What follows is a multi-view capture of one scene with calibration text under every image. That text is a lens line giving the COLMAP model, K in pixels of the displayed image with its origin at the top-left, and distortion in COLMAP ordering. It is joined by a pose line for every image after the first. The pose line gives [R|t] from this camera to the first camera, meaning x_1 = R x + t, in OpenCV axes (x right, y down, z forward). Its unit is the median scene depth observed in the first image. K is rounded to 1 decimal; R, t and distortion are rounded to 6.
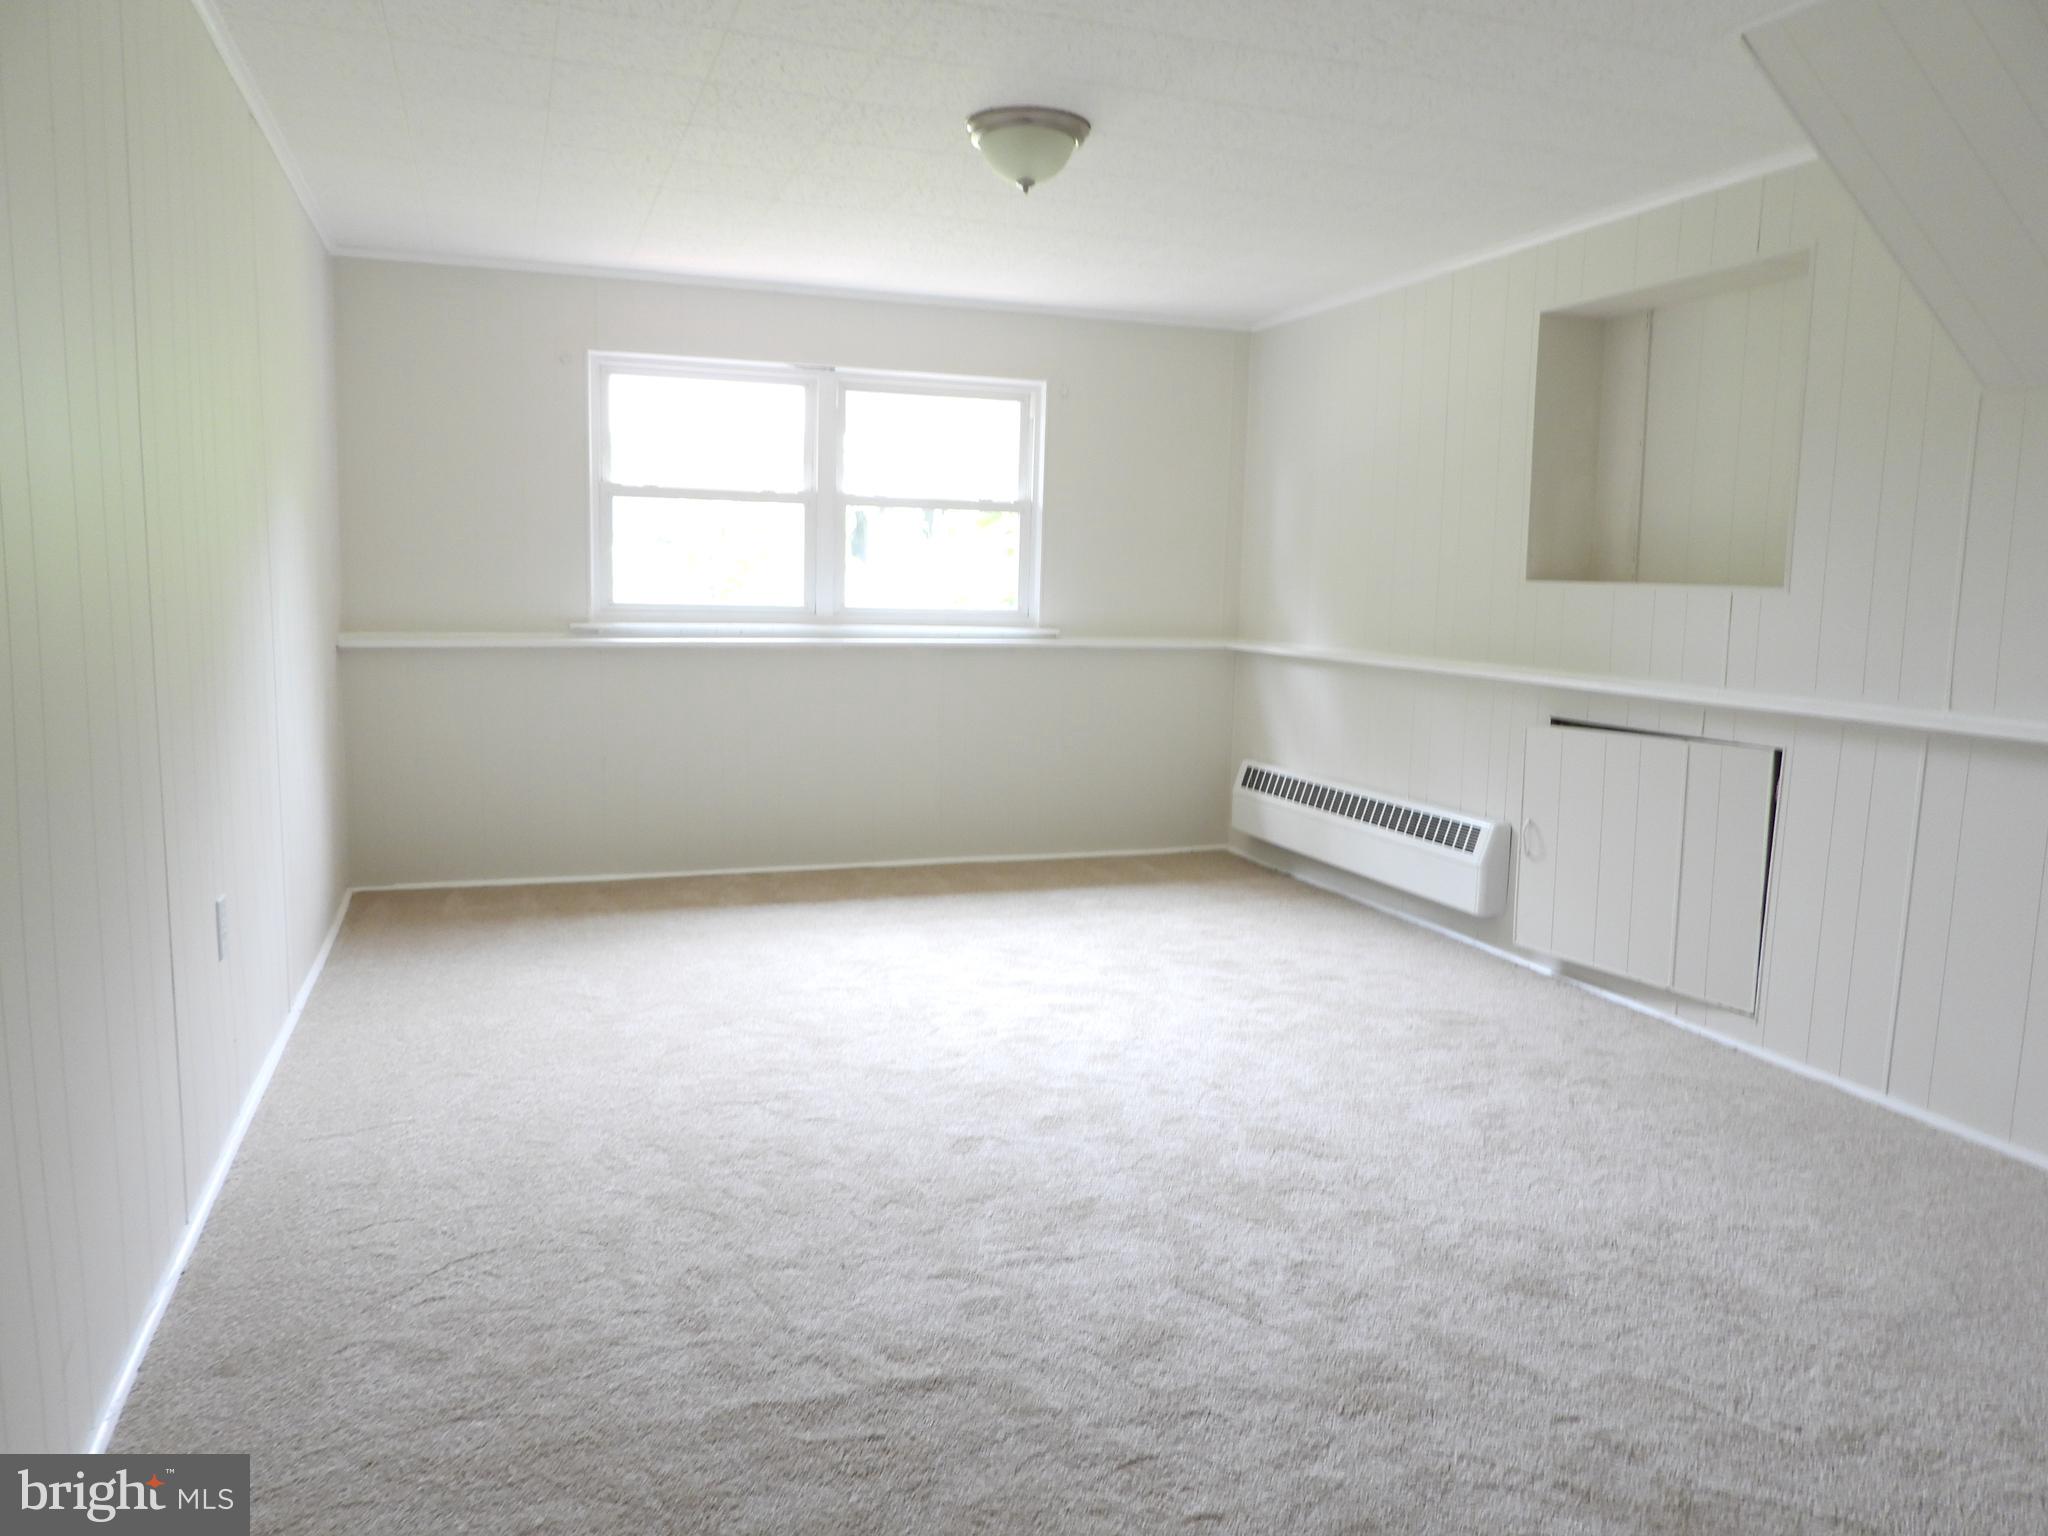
lens RADIAL K [[1471.7, 0, 1017.1], [0, 1471.7, 767.2], [0, 0, 1]] dist [-0.017175, 0.005997]
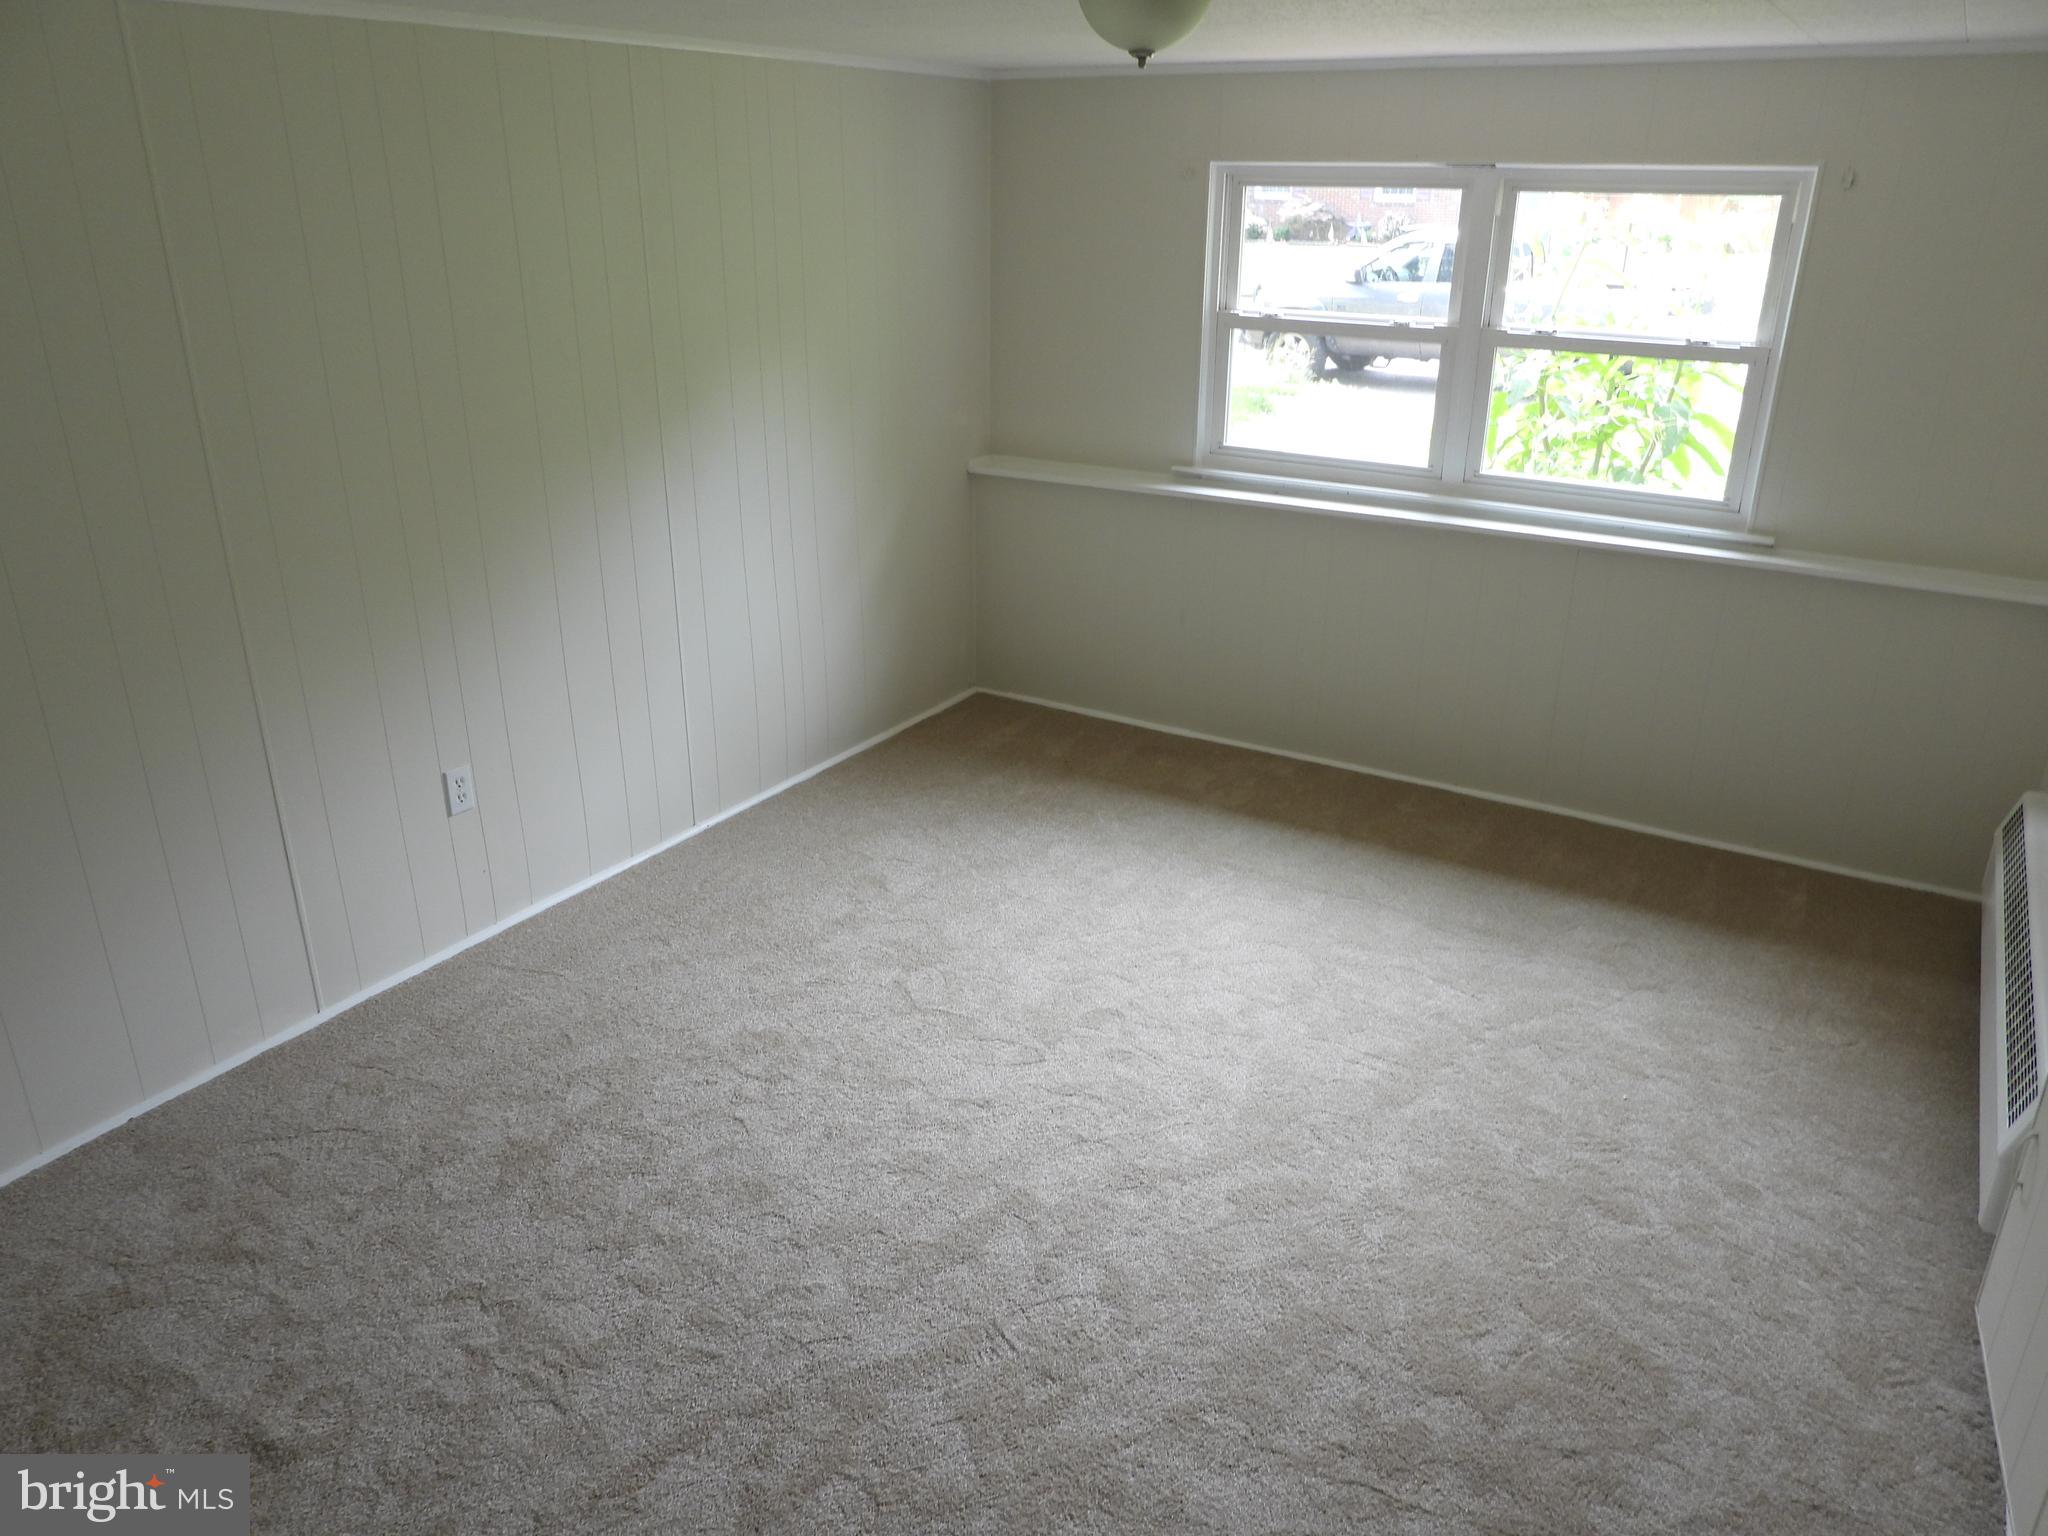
lens RADIAL K [[1471.7, 0, 1021.4], [0, 1471.7, 762.9], [0, 0, 1]] dist [-0.017175, 0.005997]
pose [[0.637644, 0.272135, -0.720661, 0.357789], [-0.094694, 0.956117, 0.277261, -0.162805], [0.764489, -0.108552, 0.635432, 0.291995]]
